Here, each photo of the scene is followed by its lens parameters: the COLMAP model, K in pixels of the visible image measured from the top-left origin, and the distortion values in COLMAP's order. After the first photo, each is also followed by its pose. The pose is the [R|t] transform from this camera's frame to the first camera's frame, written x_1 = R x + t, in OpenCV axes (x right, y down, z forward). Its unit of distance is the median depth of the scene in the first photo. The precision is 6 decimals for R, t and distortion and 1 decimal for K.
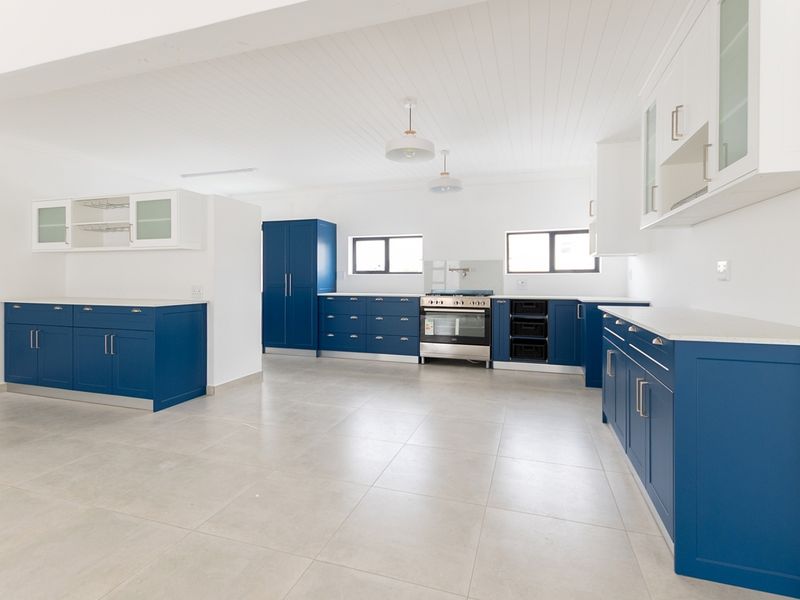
lens RADIAL K [[410.0, 0, 400.0], [0, 410.0, 300.0], [0, 0, 1]] dist [0.001487, 0.000070]
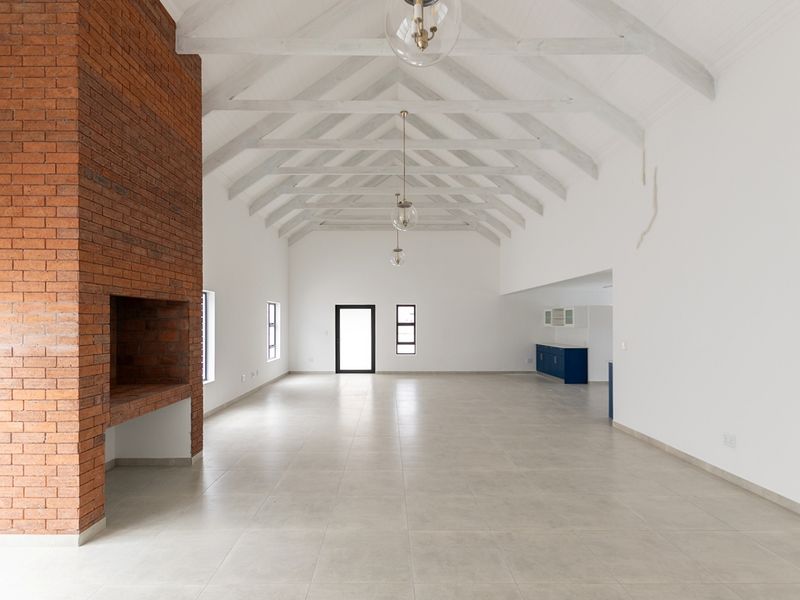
lens RADIAL K [[410.0, 0, 400.0], [0, 410.0, 300.0], [0, 0, 1]] dist [0.001487, 0.000070]
pose [[0.329157, -0.058006, -0.942492, 1.591360], [-0.016233, 0.997616, -0.067068, -0.099697], [0.944136, 0.037375, 0.327431, -0.968690]]
